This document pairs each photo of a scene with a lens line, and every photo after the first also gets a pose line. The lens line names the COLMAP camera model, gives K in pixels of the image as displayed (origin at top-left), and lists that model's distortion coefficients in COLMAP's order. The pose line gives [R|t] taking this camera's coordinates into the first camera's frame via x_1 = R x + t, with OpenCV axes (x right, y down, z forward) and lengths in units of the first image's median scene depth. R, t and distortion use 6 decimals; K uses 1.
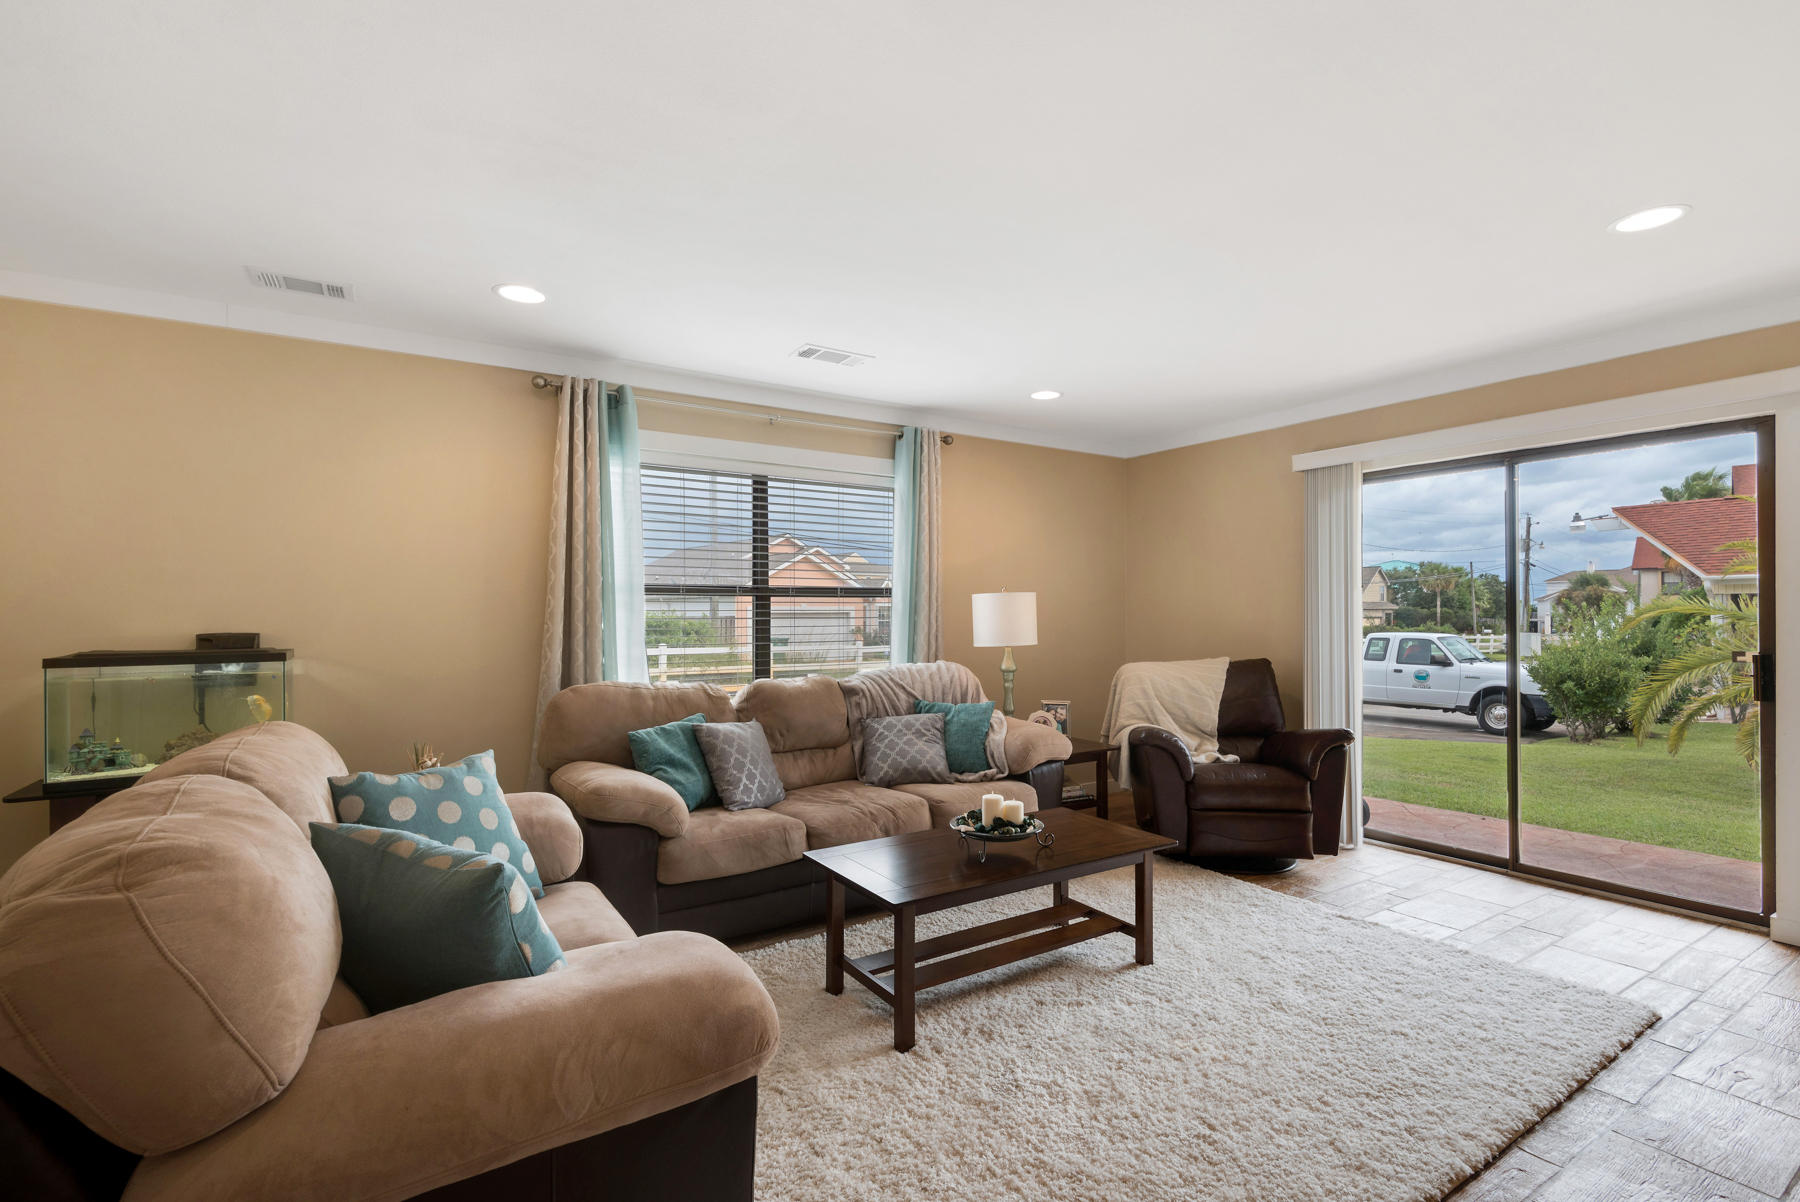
lens RADIAL K [[817.9, 0, 910.4], [0, 817.9, 602.6], [0, 0, 1]] dist [0.038845, -0.019744]
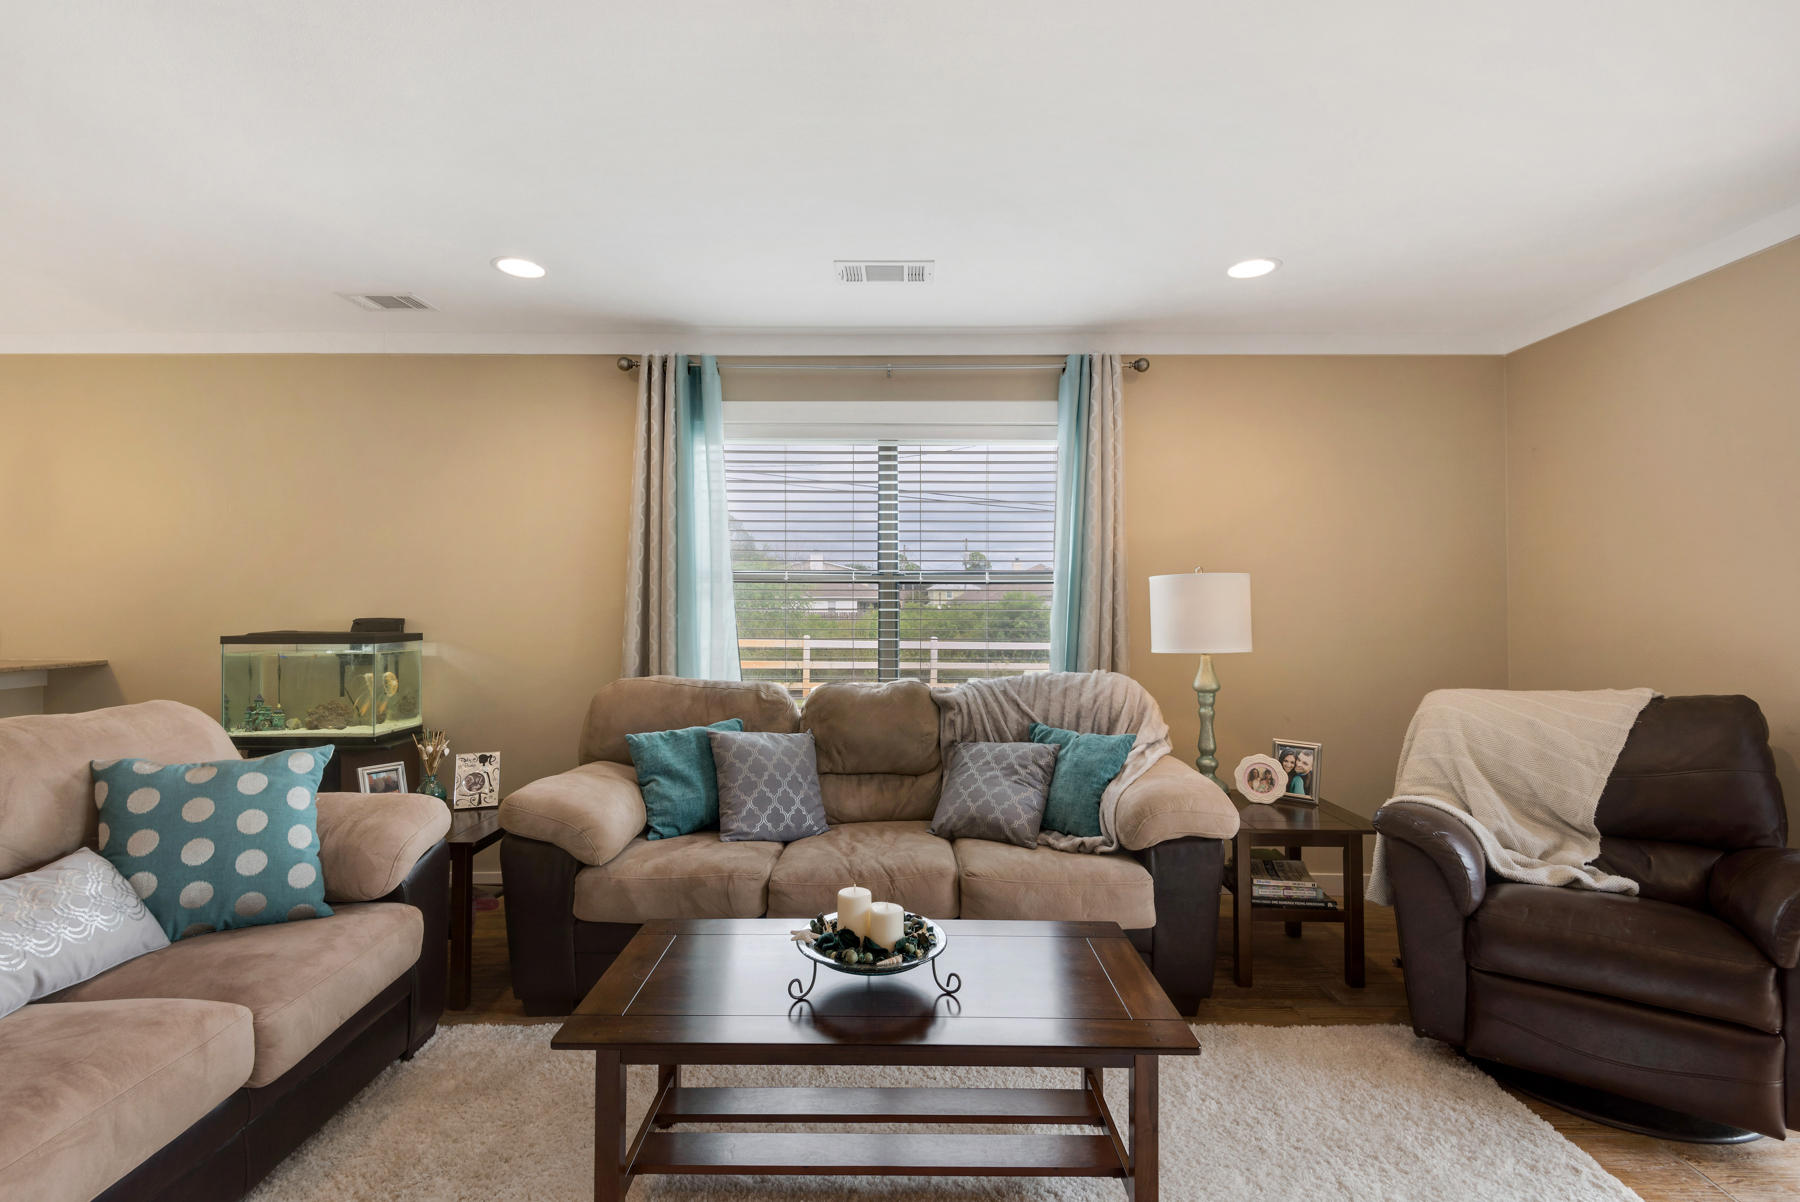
lens RADIAL K [[827.3, 0, 899.2], [0, 827.3, 593.2], [0, 0, 1]] dist [0.032872, -0.013683]
pose [[0.837960, -0.003667, -0.545720, 0.321278], [0.001726, 0.999990, -0.004069, 0.006273], [0.545729, 0.002467, 0.837958, 0.324620]]
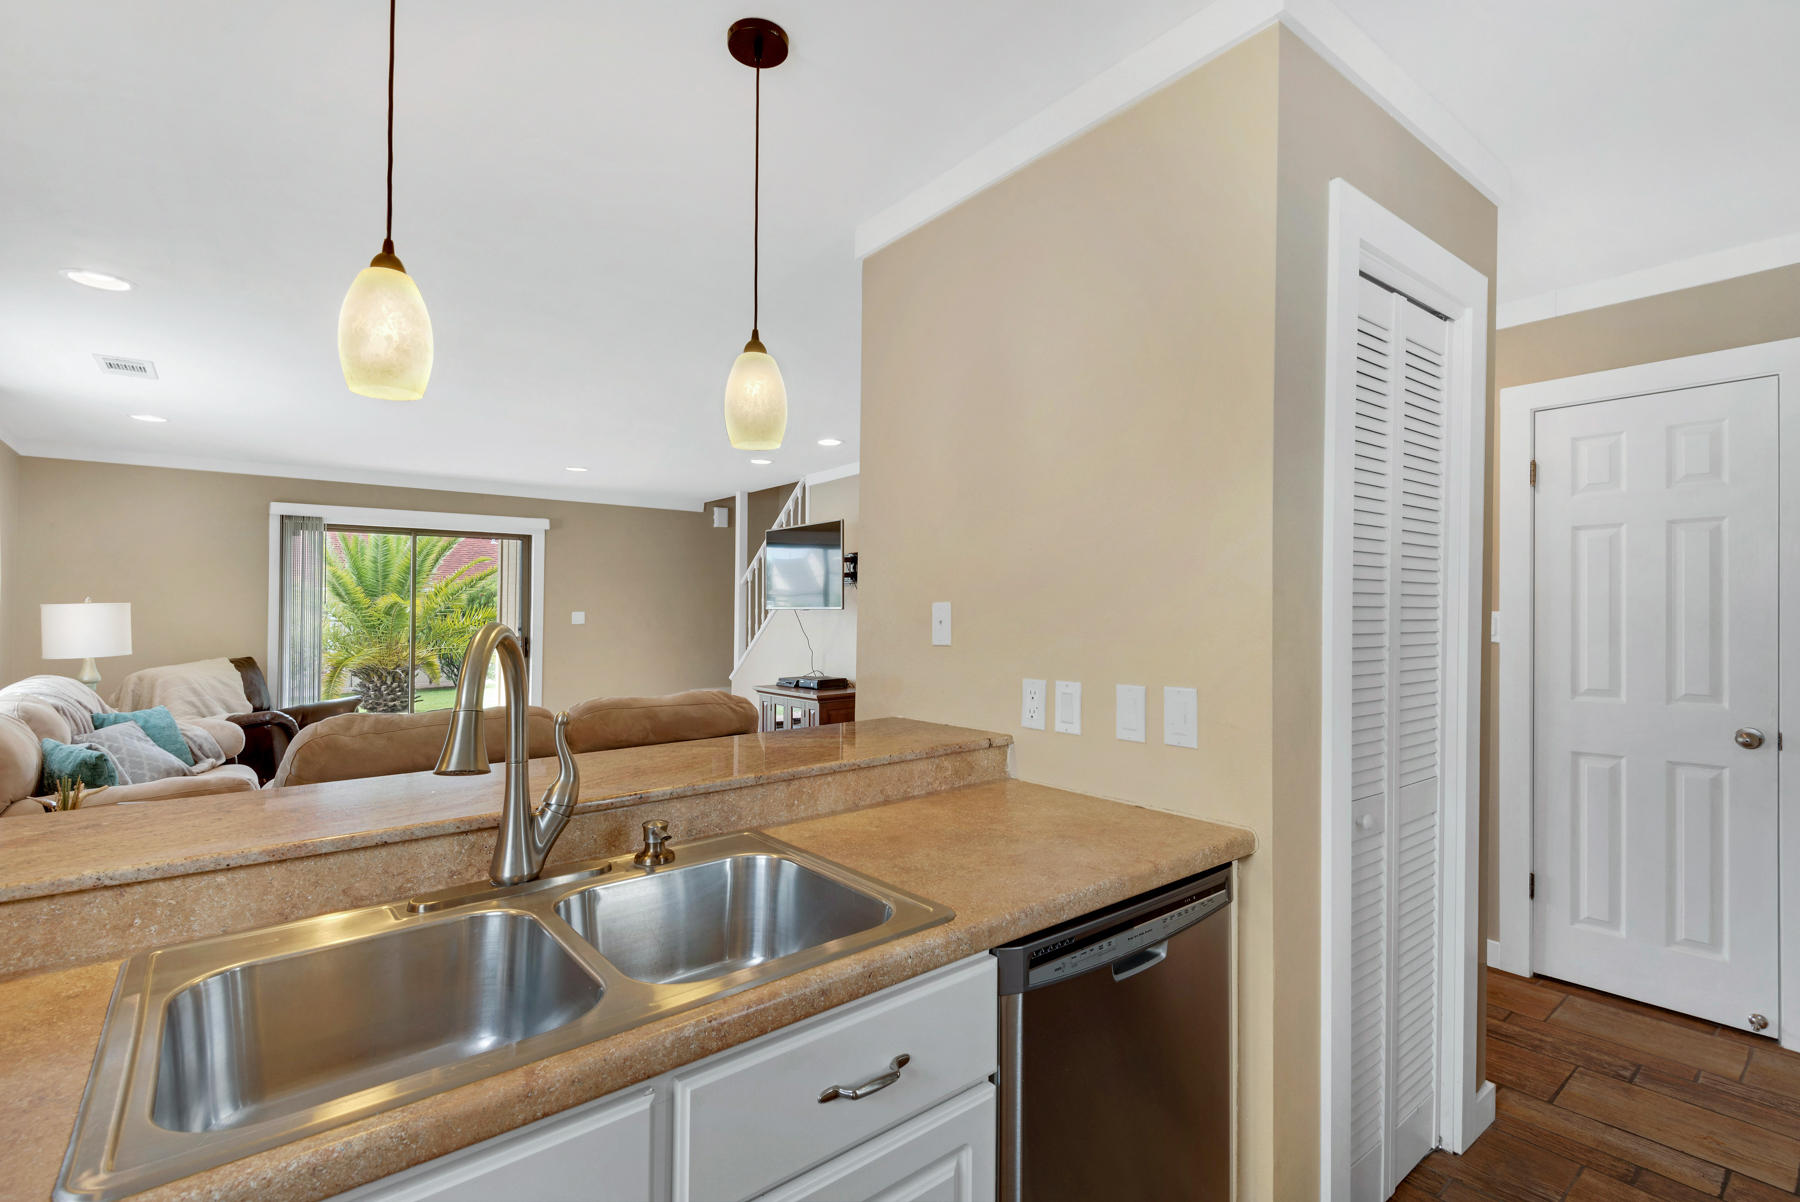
lens RADIAL K [[837.1, 0, 900.0], [0, 837.1, 601.0], [0, 0, 1]] dist [0.019148, -0.021347]
pose [[-0.087438, 0.014788, 0.996060, -1.101550], [-0.010104, 0.999825, -0.015731, -0.008882], [-0.996119, -0.011440, -0.087273, 0.136923]]
